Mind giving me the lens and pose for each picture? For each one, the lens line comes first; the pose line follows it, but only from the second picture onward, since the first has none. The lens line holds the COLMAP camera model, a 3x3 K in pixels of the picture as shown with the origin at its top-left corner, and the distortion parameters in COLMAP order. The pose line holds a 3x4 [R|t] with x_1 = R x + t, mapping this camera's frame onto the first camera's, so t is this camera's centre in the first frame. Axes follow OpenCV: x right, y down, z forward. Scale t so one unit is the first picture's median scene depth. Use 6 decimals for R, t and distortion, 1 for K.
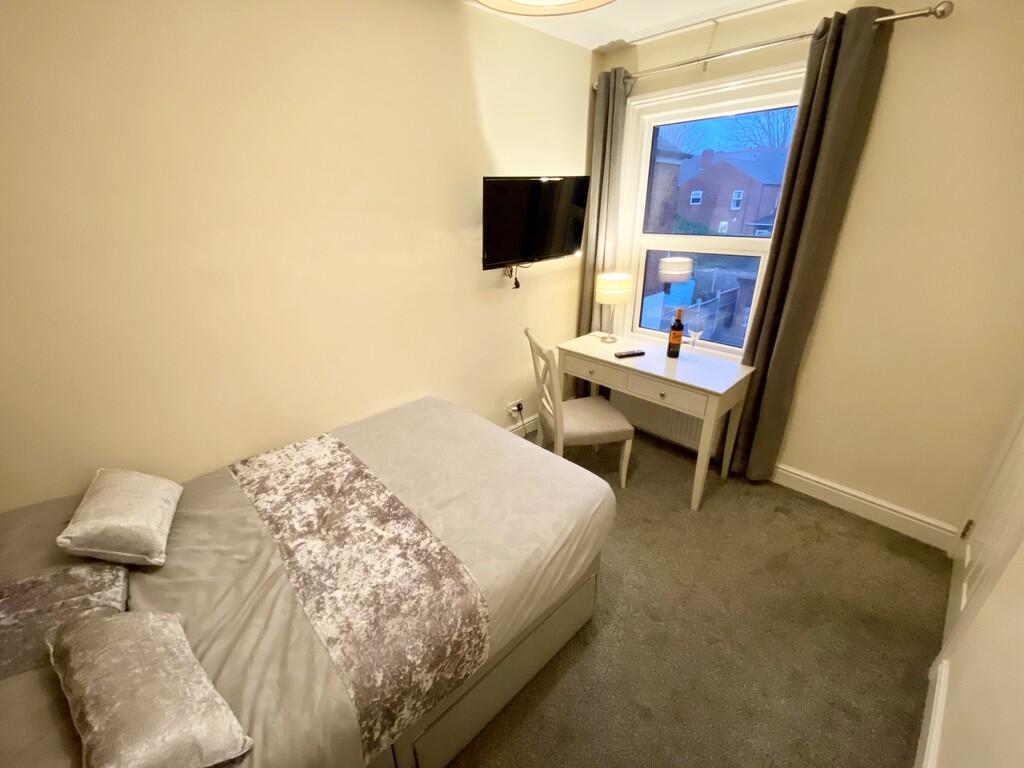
lens RADIAL K [[411.6, 0, 512.0], [0, 411.6, 384.0], [0, 0, 1]] dist [0.000408, -0.000296]
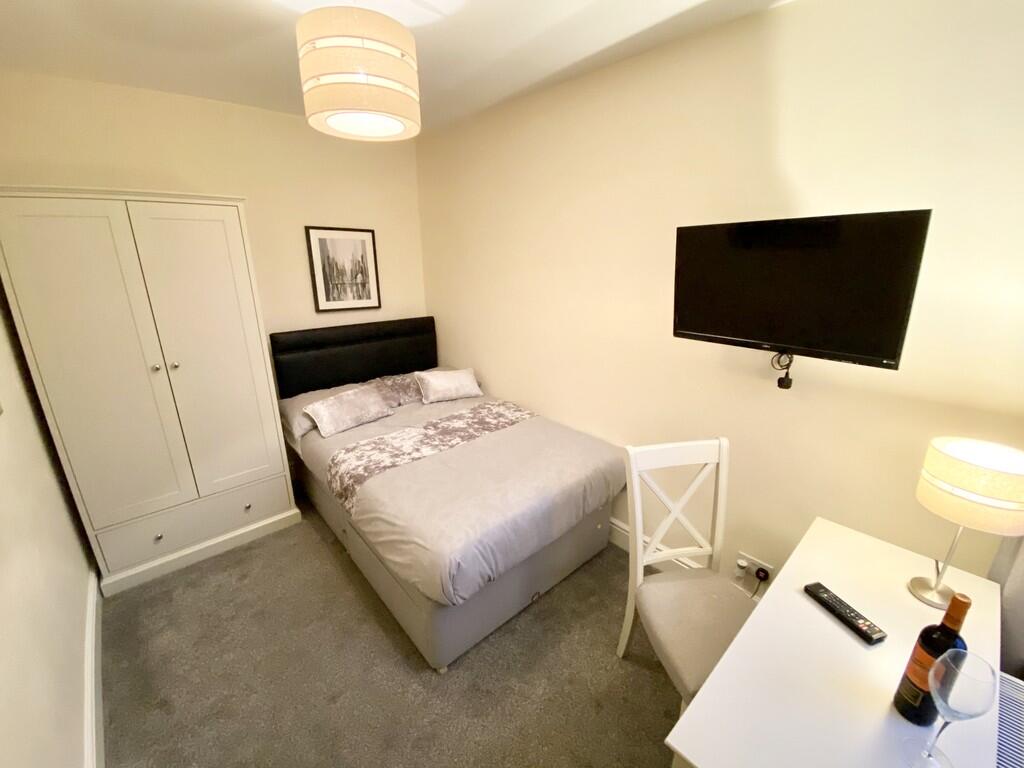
lens RADIAL K [[411.6, 0, 512.0], [0, 411.6, 384.0], [0, 0, 1]] dist [0.000408, -0.000296]
pose [[-0.020555, 0.315483, -0.948709, 0.605797], [-0.410973, 0.862367, 0.295676, -0.251890], [0.911416, 0.395971, 0.111929, 0.541692]]
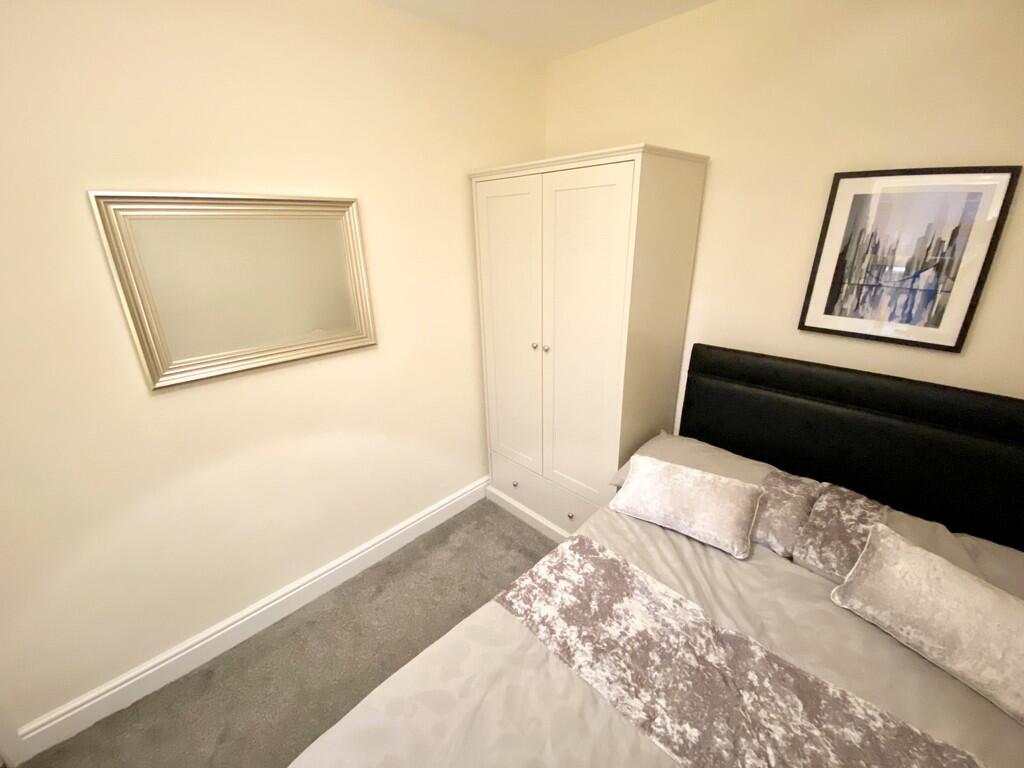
lens RADIAL K [[411.9, 0, 517.2], [0, 411.9, 382.1], [0, 0, 1]] dist [0.001296, -0.012154]
pose [[-0.999243, 0.038877, -0.001281, -0.071644], [0.026904, 0.714536, 0.699081, -0.275155], [0.028093, 0.698518, -0.715041, 0.615757]]
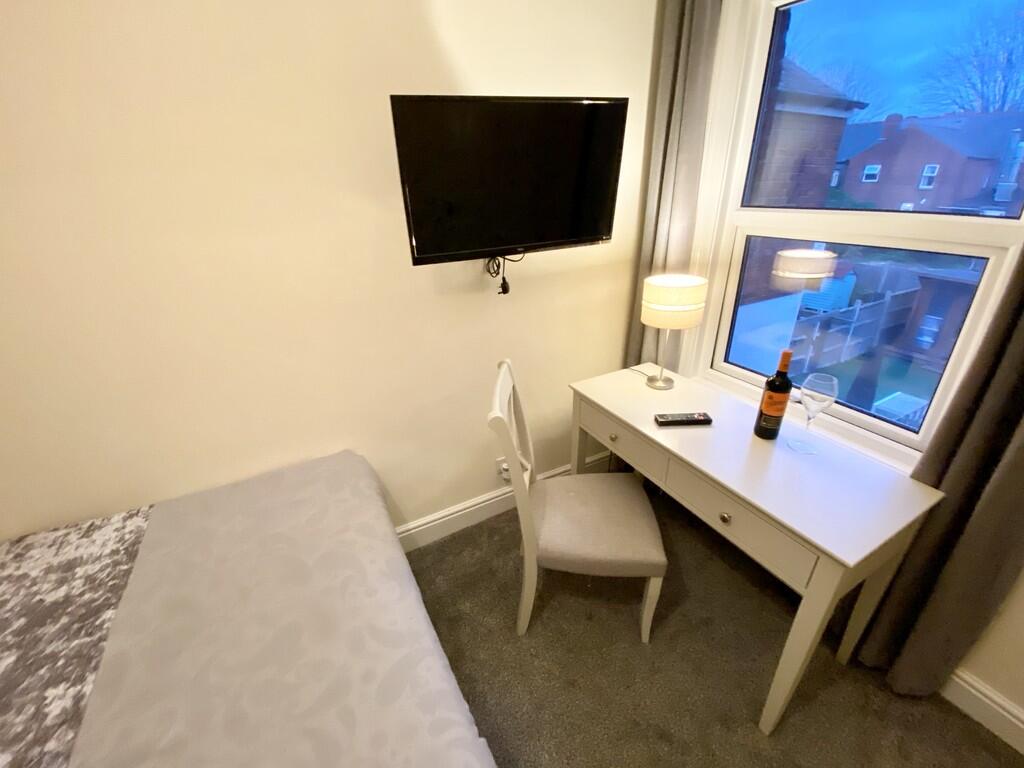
lens RADIAL K [[411.9, 0, 517.2], [0, 411.9, 382.1], [0, 0, 1]] dist [0.001296, -0.012154]
pose [[0.962459, 0.105891, -0.249921, 0.198787], [-0.097284, 0.994166, 0.046581, -0.126587], [0.253396, -0.020519, 0.967145, 0.384012]]
